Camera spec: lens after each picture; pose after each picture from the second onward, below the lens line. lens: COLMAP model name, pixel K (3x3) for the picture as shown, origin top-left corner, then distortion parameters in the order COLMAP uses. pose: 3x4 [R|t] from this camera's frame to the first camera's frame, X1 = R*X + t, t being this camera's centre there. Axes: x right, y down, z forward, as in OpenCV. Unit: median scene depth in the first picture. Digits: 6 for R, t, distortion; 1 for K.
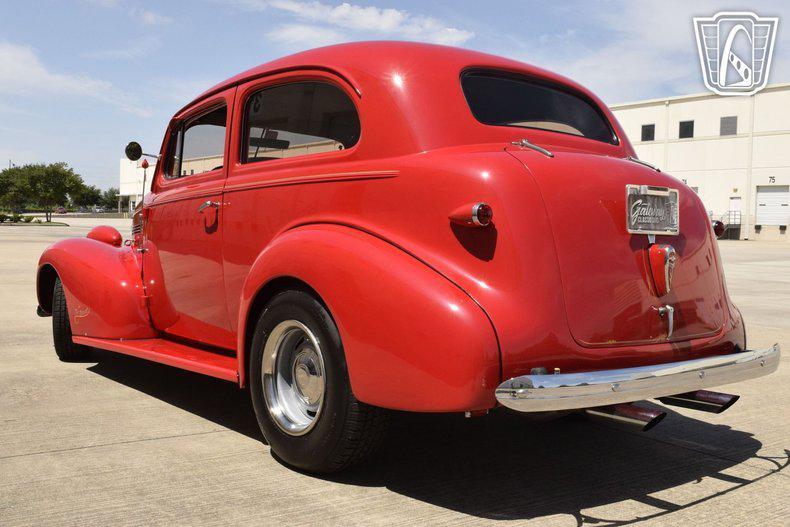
lens RADIAL K [[833.2, 0, 396.0], [0, 833.2, 264.5], [0, 0, 1]] dist [-0.025123, 0.000000]
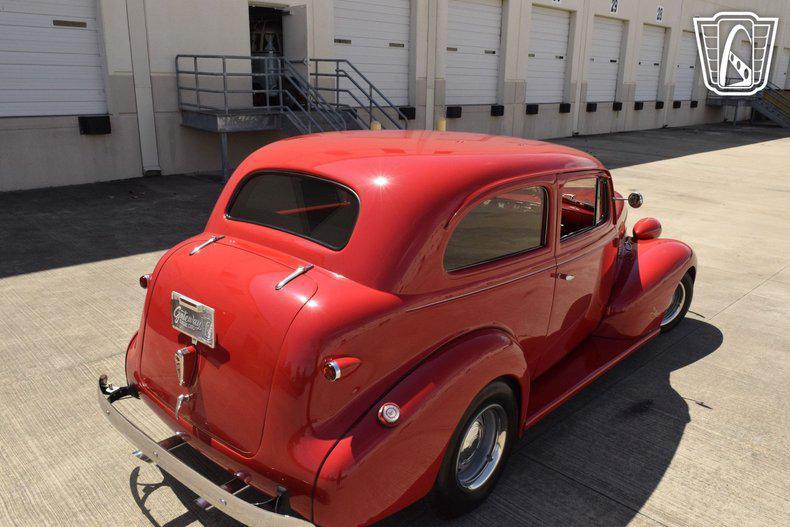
lens RADIAL K [[612.9, 0, 393.7], [0, 612.9, 264.8], [0, 0, 1]] dist [-0.020652, 0.010384]
pose [[0.155367, 0.261050, -0.952740, 1.133038], [-0.060911, 0.965148, 0.254517, -0.368732], [0.985977, 0.018489, 0.165853, 1.104191]]
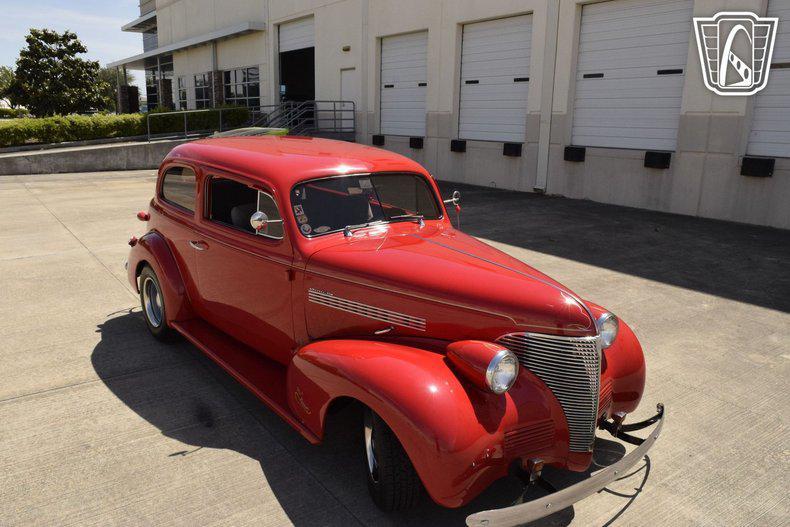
lens RADIAL K [[612.9, 0, 393.1], [0, 612.9, 265.4], [0, 0, 1]] dist [-0.020652, 0.010384]
pose [[-0.999091, -0.041969, -0.007434, -0.320270], [-0.042344, 0.957440, 0.285510, -0.475539], [-0.004865, 0.285566, -0.958347, 2.994895]]
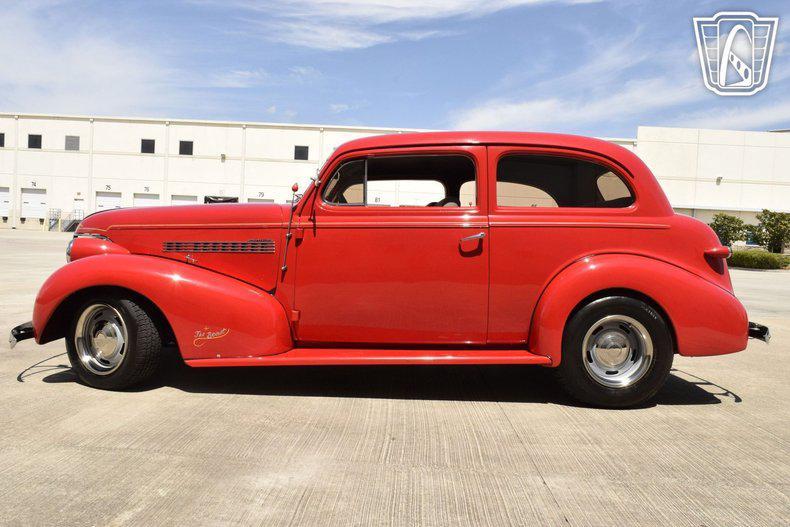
lens RADIAL K [[612.9, 0, 396.1], [0, 612.9, 267.8], [0, 0, 1]] dist [-0.020652, 0.010384]
pose [[0.591948, -0.032355, 0.805326, -1.334440], [0.007001, 0.999363, 0.035004, -0.068747], [-0.805946, -0.015082, 0.591797, 0.666730]]
